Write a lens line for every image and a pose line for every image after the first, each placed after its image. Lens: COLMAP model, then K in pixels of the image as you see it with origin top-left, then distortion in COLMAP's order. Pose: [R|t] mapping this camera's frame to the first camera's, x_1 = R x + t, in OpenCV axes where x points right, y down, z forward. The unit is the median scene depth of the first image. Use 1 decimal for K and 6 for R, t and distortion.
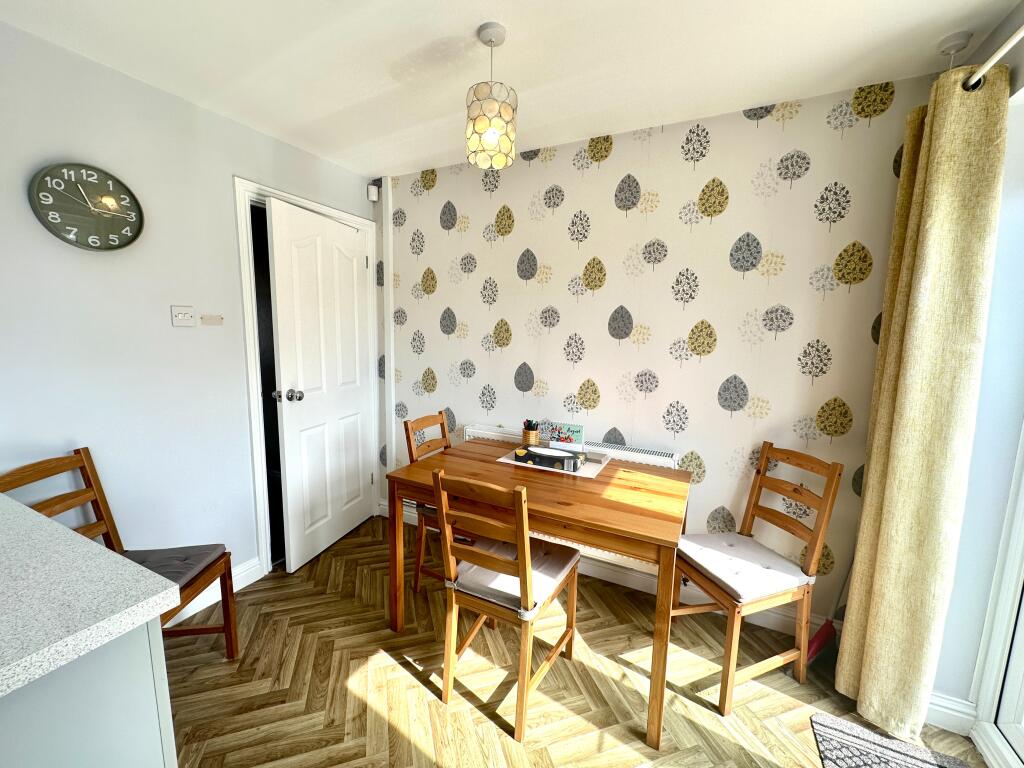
lens RADIAL K [[413.1, 0, 510.2], [0, 413.1, 381.2], [0, 0, 1]] dist [-0.002554, 0.000530]
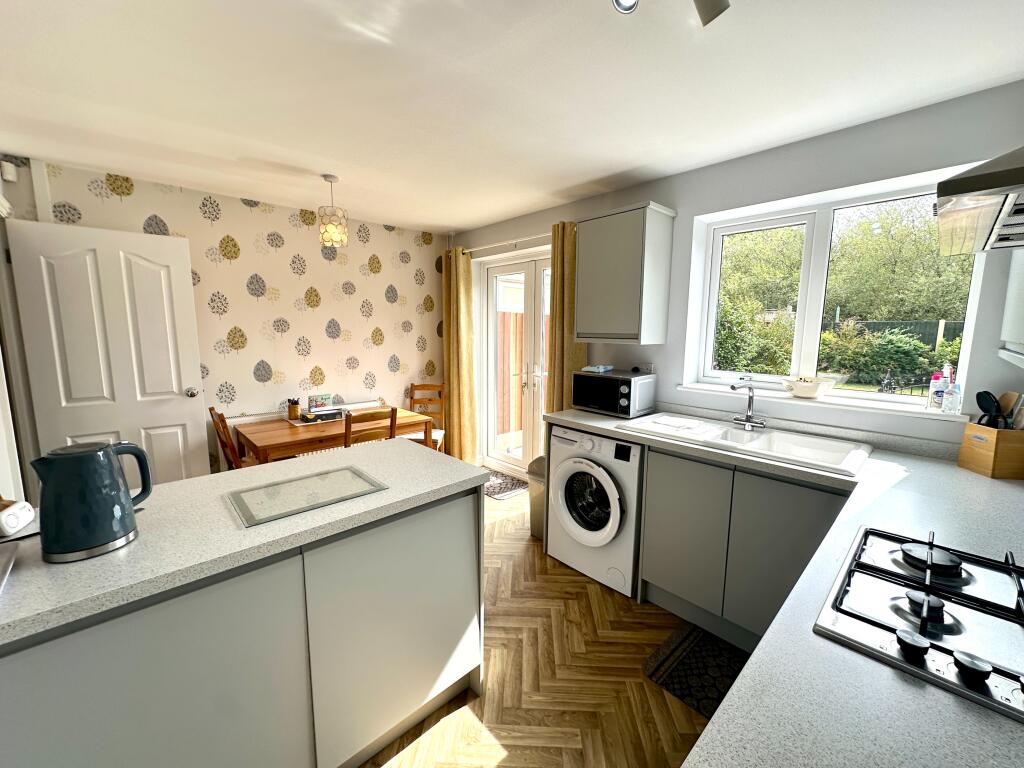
lens RADIAL K [[413.1, 0, 511.6], [0, 413.1, 384.4], [0, 0, 1]] dist [-0.002554, 0.000530]
pose [[0.341050, -0.141813, 0.929287, -1.194882], [0.126030, 0.986529, 0.104295, -0.007176], [-0.931559, 0.081548, 0.354328, -0.247309]]
